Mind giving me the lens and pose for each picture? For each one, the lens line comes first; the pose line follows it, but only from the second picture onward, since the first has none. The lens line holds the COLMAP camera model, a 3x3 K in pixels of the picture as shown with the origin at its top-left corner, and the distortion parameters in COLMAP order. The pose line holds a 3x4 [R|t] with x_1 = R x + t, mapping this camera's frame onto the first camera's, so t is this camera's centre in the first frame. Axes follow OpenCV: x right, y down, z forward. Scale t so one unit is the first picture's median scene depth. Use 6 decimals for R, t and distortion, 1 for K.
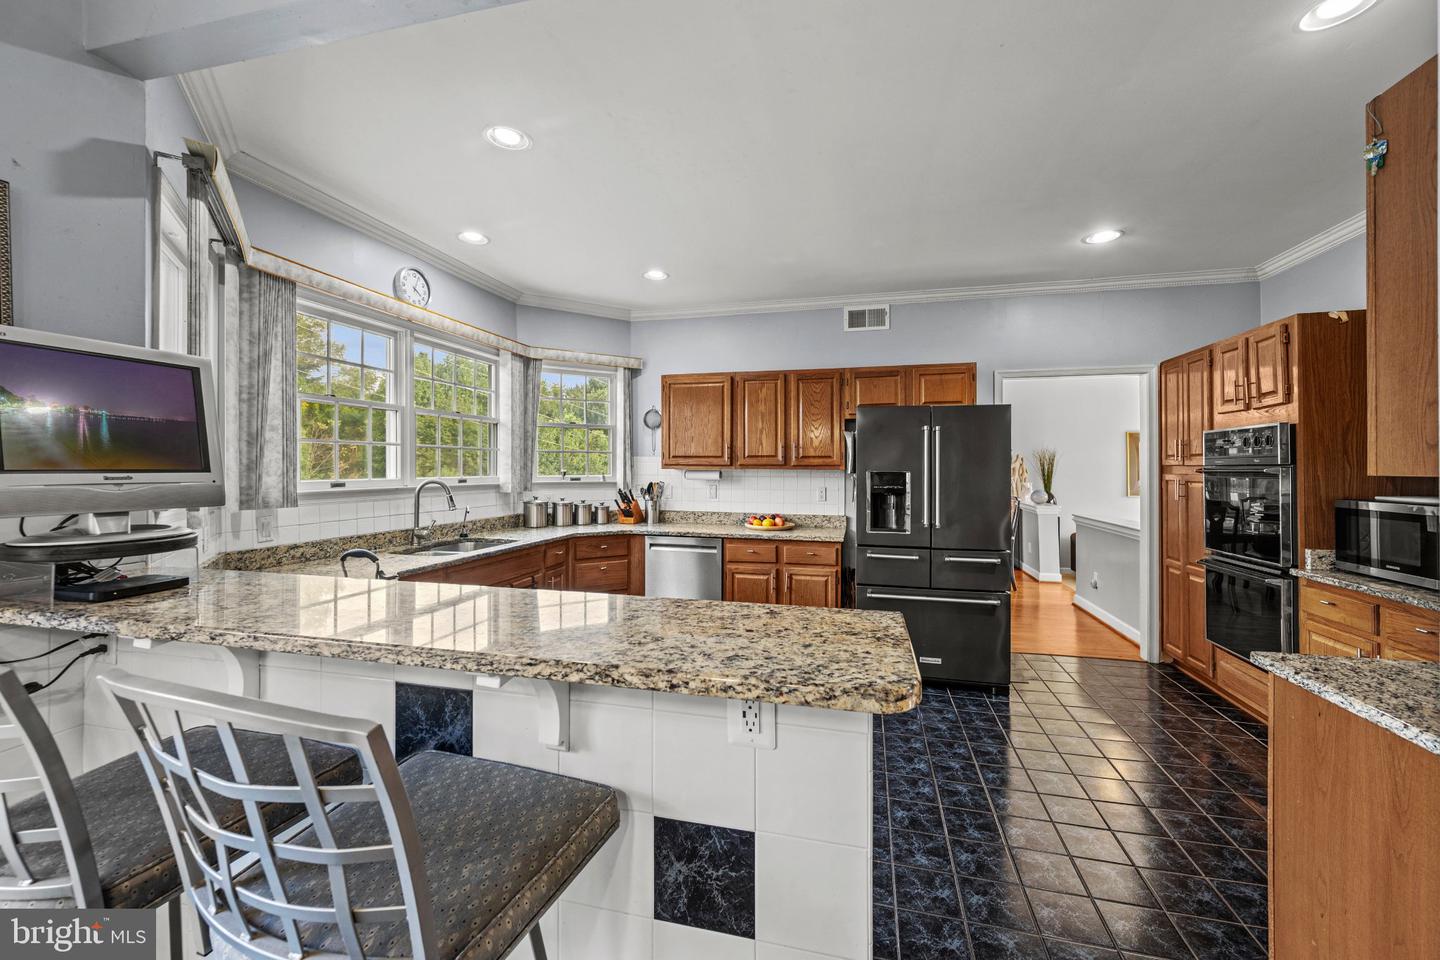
lens RADIAL K [[585.4, 0, 725.5], [0, 585.4, 462.7], [0, 0, 1]] dist [-0.004160, 0.000473]
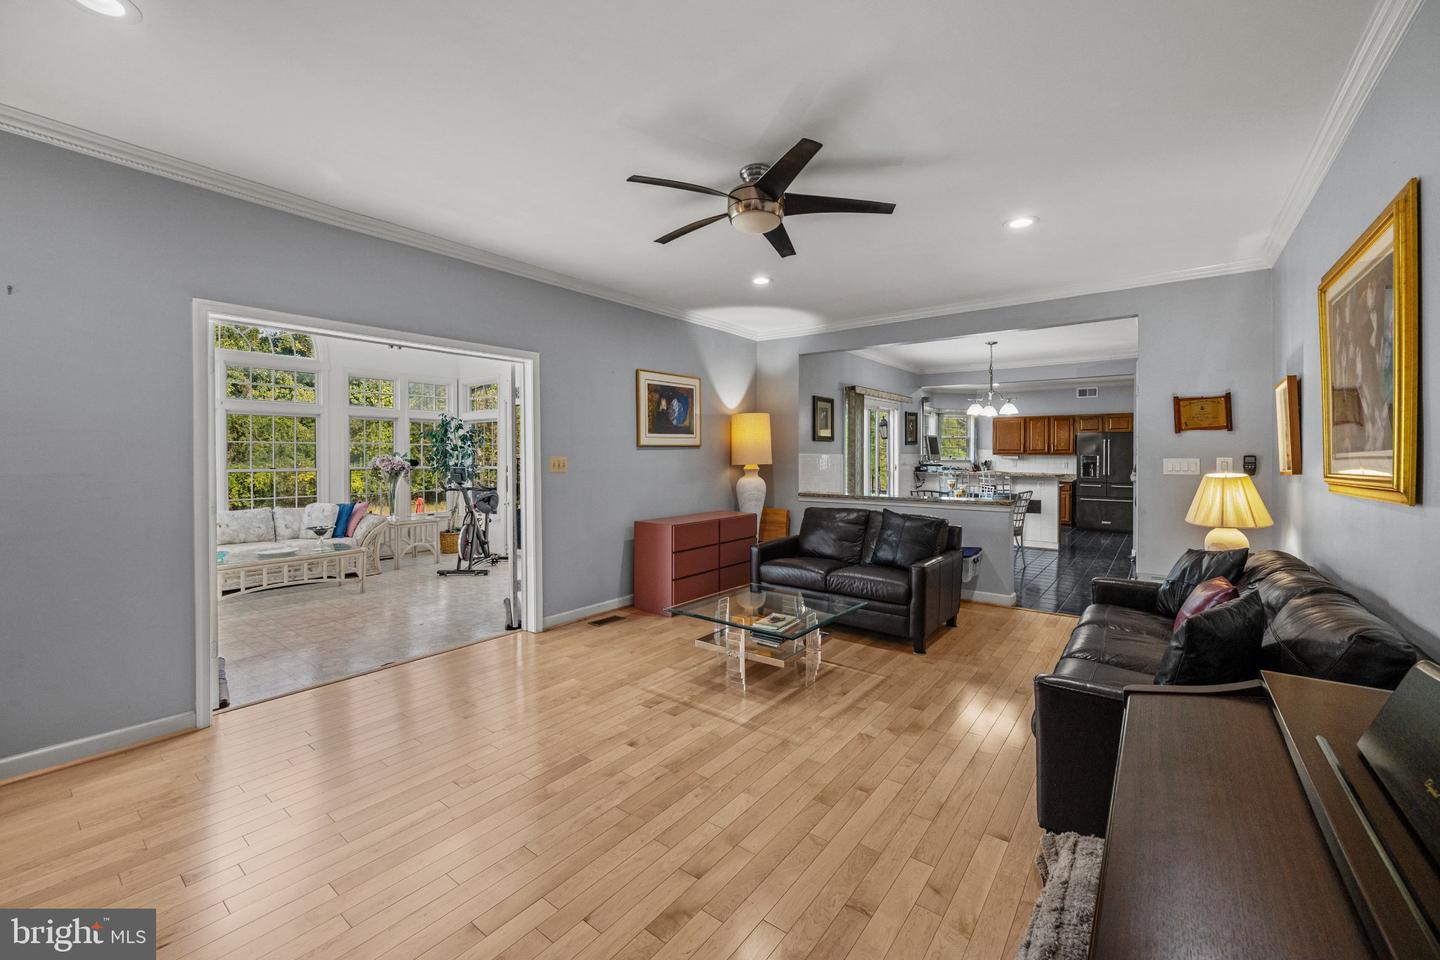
lens RADIAL K [[585.4, 0, 710.1], [0, 585.4, 459.5], [0, 0, 1]] dist [-0.004160, 0.000473]
pose [[0.907970, 0.003197, -0.419023, -0.177966], [0.003919, 0.999862, 0.016121, -0.015717], [0.419017, -0.016280, 0.907832, -2.033448]]
